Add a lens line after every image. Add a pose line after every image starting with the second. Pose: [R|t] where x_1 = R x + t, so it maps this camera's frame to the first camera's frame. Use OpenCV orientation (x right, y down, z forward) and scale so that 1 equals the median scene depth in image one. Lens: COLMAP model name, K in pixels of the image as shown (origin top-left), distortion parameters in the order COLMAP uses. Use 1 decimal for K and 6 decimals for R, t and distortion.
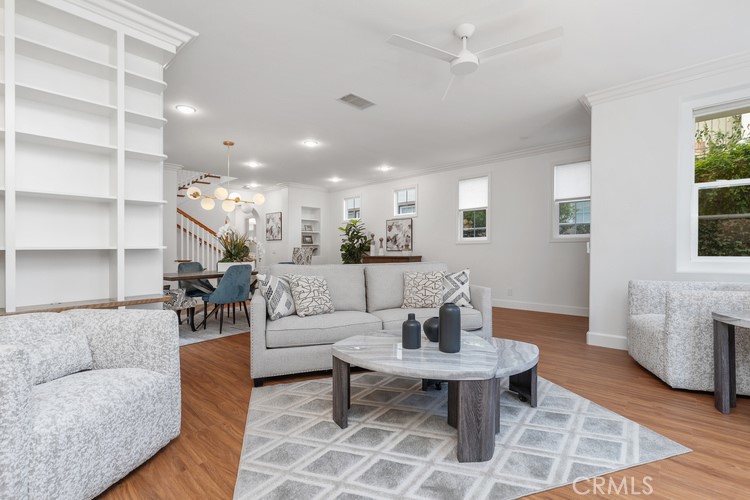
lens RADIAL K [[326.8, 0, 384.5], [0, 326.8, 239.8], [0, 0, 1]] dist [0.000433, 0.000013]
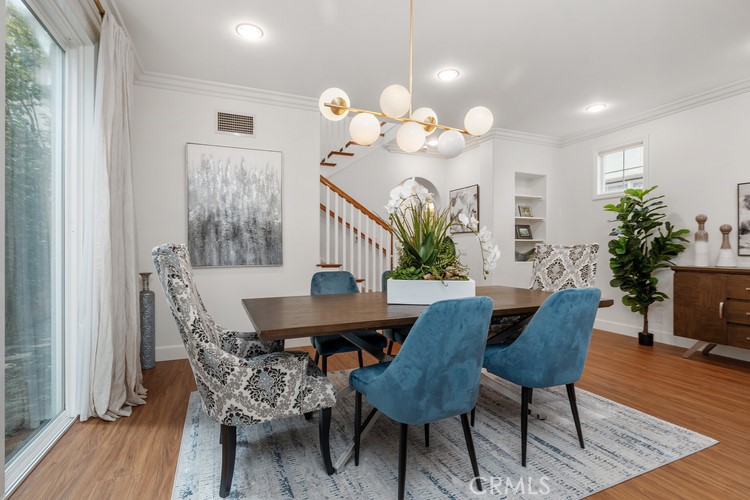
lens RADIAL K [[359.9, 0, 375.0], [0, 359.9, 250.0], [0, 0, 1]] dist [-0.037459, 0.000299]
pose [[0.889057, 0.014897, -0.457555, -0.201552], [-0.000888, 0.999525, 0.030816, 0.013154], [0.457796, -0.026991, 0.888647, 0.377445]]
